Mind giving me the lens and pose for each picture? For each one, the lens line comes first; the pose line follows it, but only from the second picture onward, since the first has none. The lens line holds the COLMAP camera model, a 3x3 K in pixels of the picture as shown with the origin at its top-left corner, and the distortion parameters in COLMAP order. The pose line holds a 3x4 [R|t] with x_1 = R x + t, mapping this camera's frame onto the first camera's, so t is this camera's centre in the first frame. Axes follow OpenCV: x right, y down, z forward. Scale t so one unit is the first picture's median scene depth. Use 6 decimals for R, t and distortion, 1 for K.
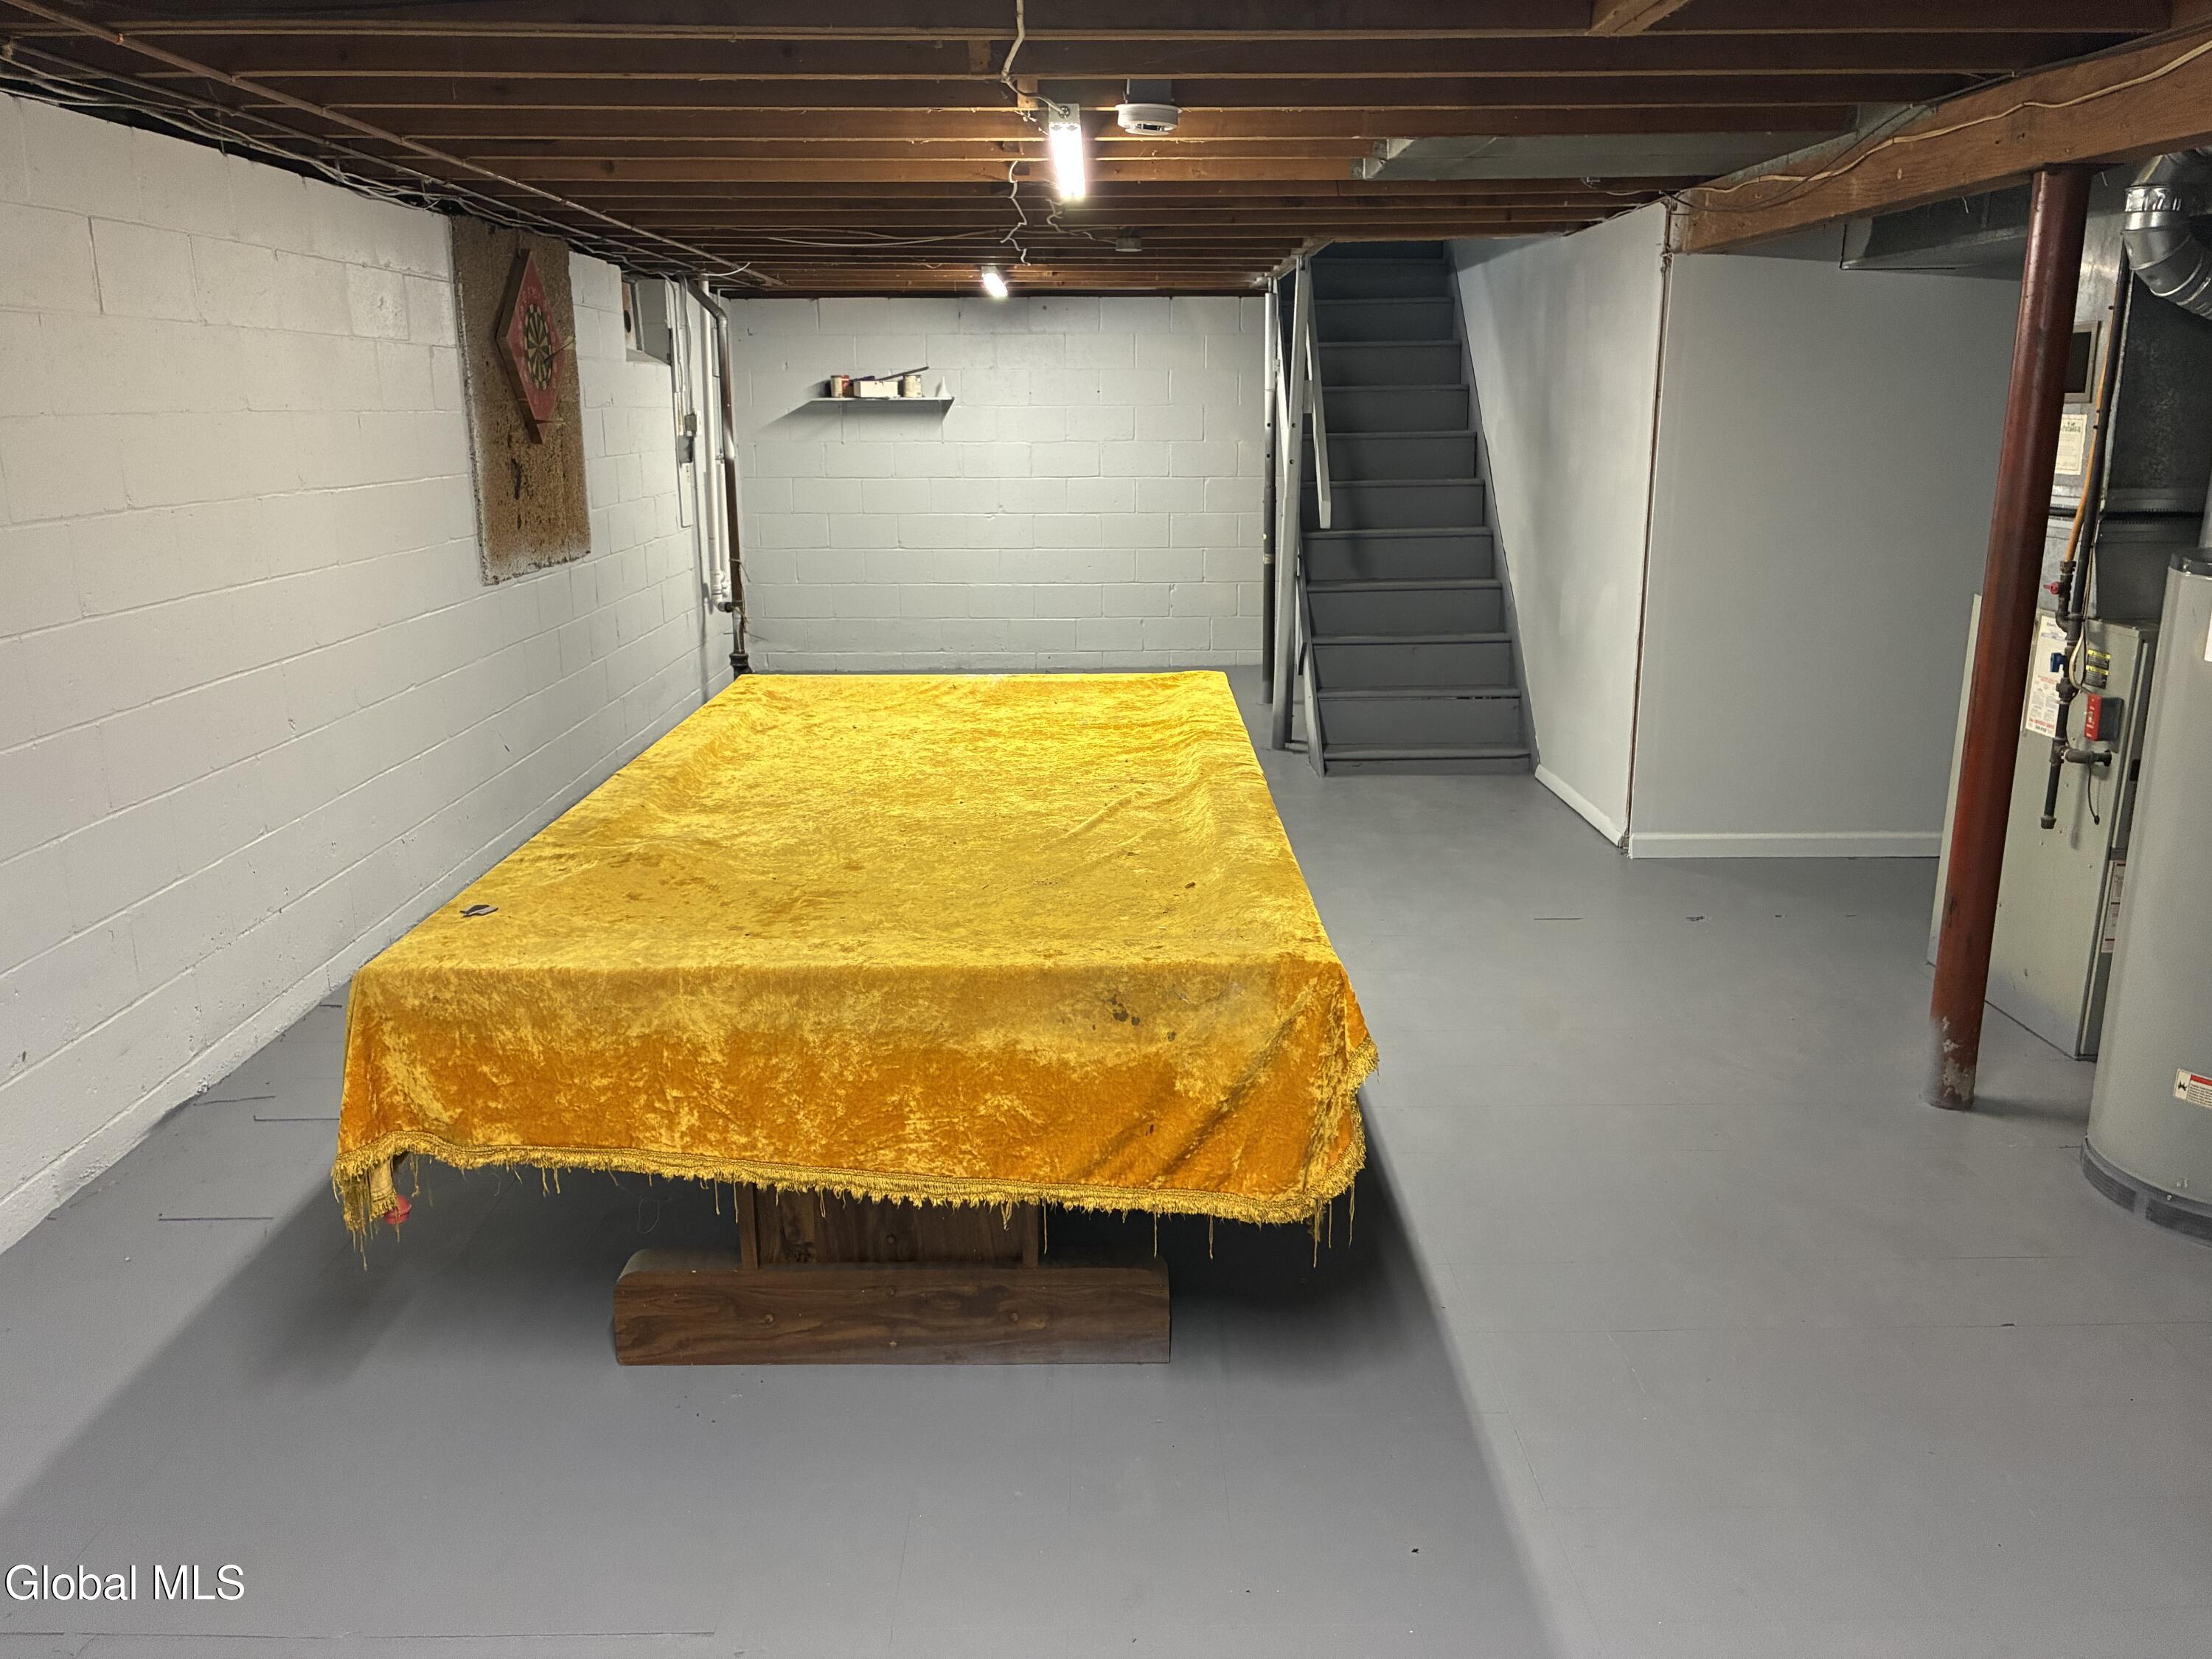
lens RADIAL K [[1677.6, 0, 1095.9], [0, 1677.6, 822.7], [0, 0, 1]] dist [0.053464, -0.069392]
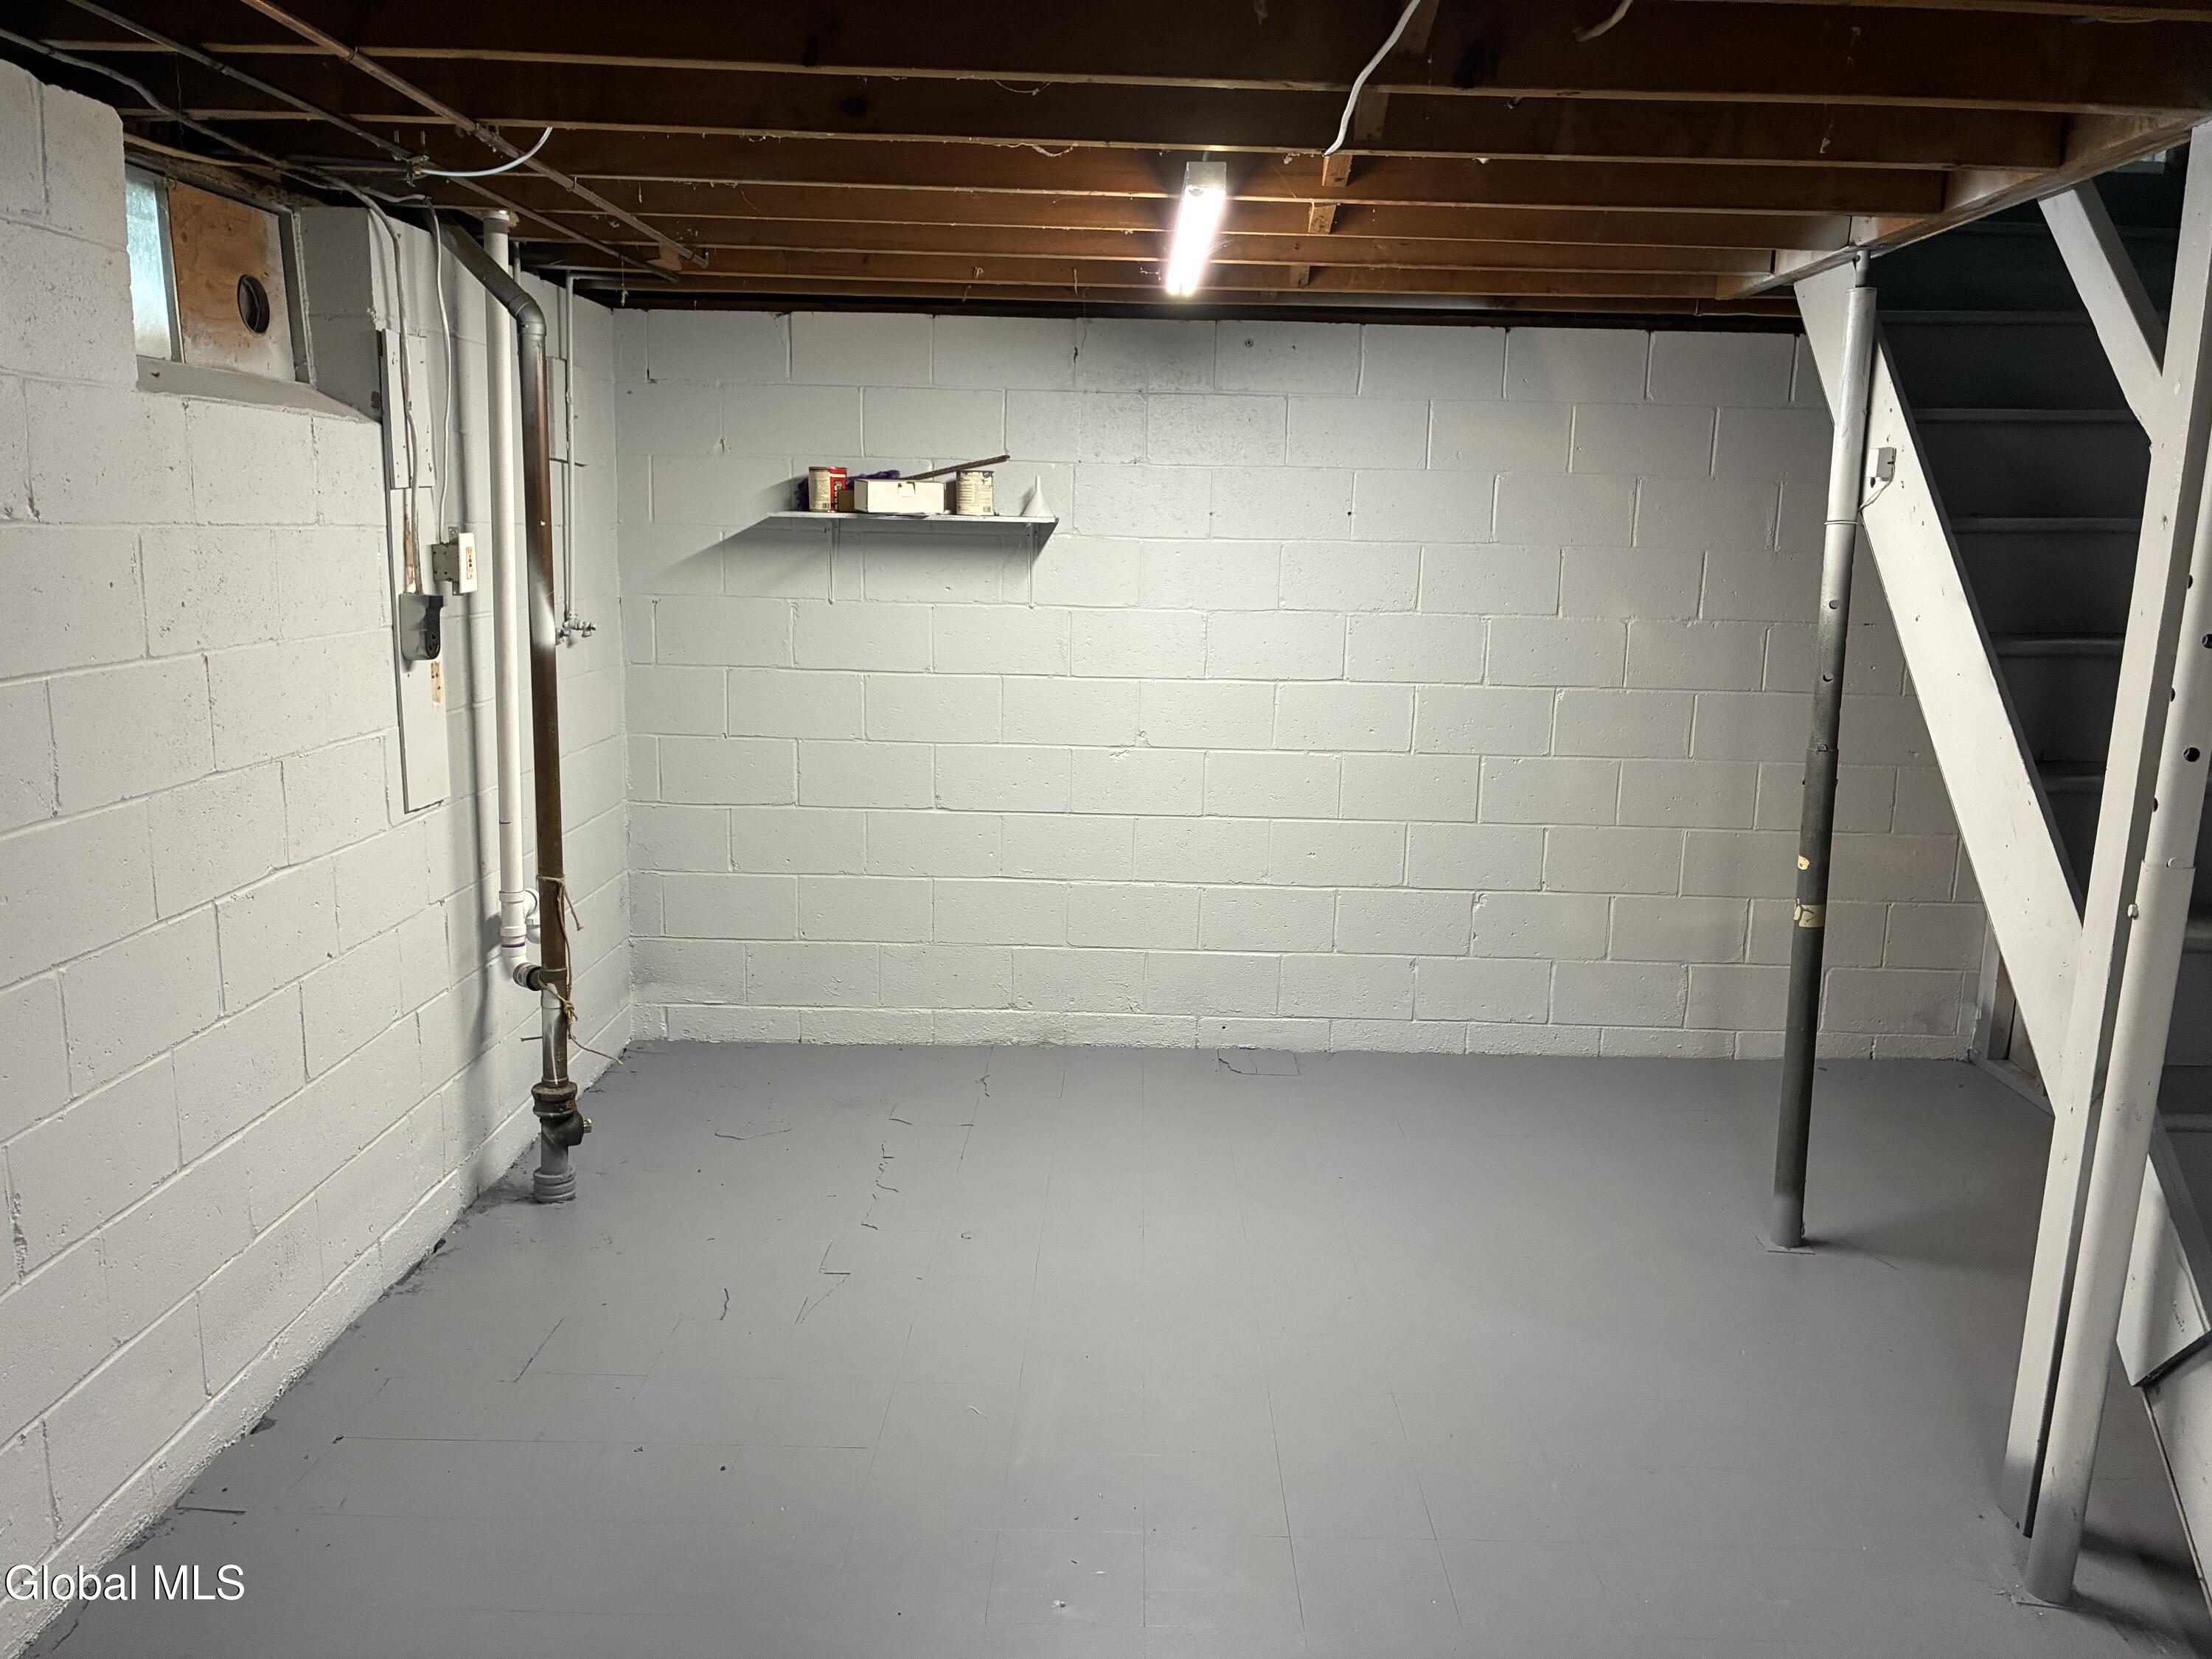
lens RADIAL K [[1677.6, 0, 1115.5], [0, 1677.6, 834.2], [0, 0, 1]] dist [0.053464, -0.069392]
pose [[0.999476, 0.029972, -0.012241, -0.059856], [-0.030657, 0.997713, -0.060233, -0.133757], [0.010408, 0.060577, 0.998109, 0.524833]]
